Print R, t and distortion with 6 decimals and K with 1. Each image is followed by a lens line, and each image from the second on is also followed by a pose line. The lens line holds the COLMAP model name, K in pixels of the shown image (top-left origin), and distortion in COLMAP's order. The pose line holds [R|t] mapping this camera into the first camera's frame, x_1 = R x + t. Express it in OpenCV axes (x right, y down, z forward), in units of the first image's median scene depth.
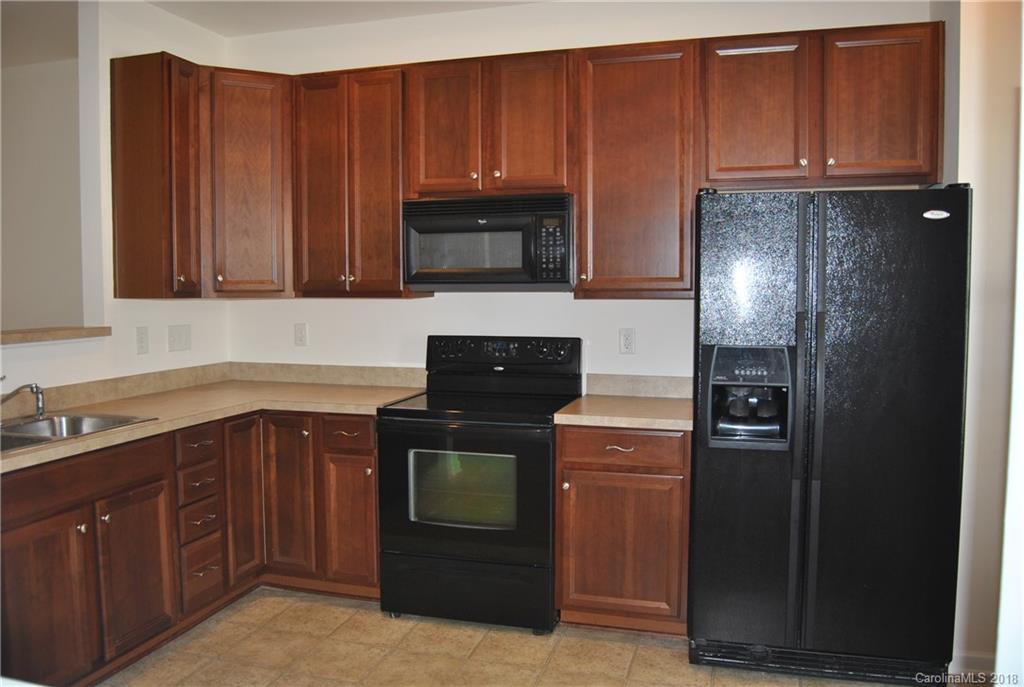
lens RADIAL K [[800.8, 0, 508.7], [0, 800.8, 341.5], [0, 0, 1]] dist [-0.091594, 0.033971]
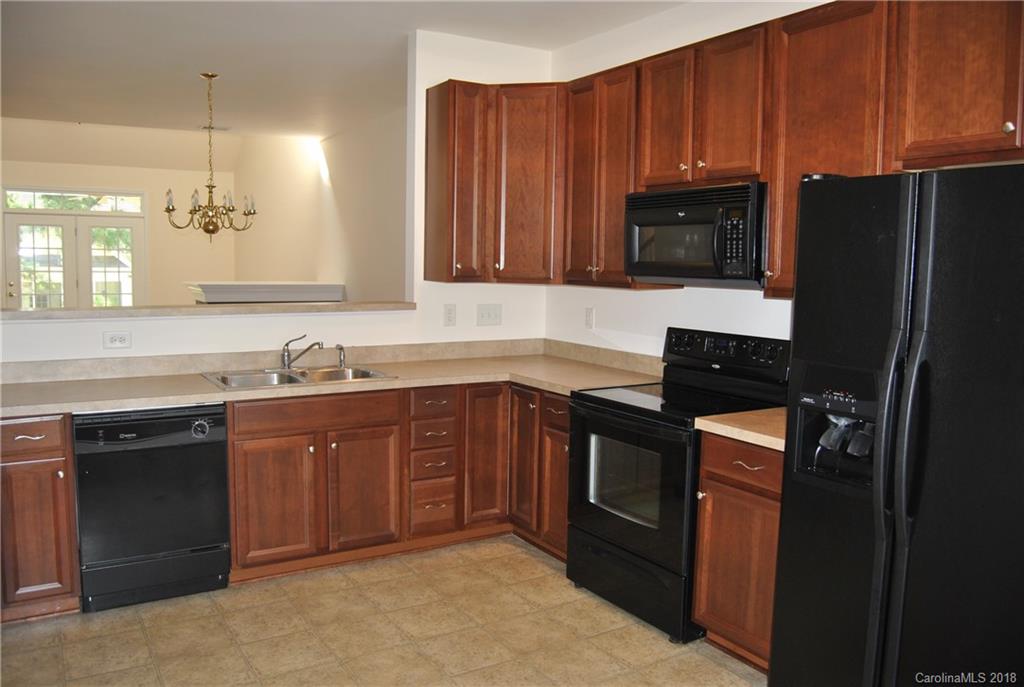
lens RADIAL K [[800.8, 0, 508.0], [0, 800.8, 341.6], [0, 0, 1]] dist [-0.091594, 0.033971]
pose [[0.744210, 0.079447, -0.663204, 0.467288], [-0.060790, 0.996837, 0.051198, -0.031775], [0.665173, 0.002214, 0.746686, 0.133427]]
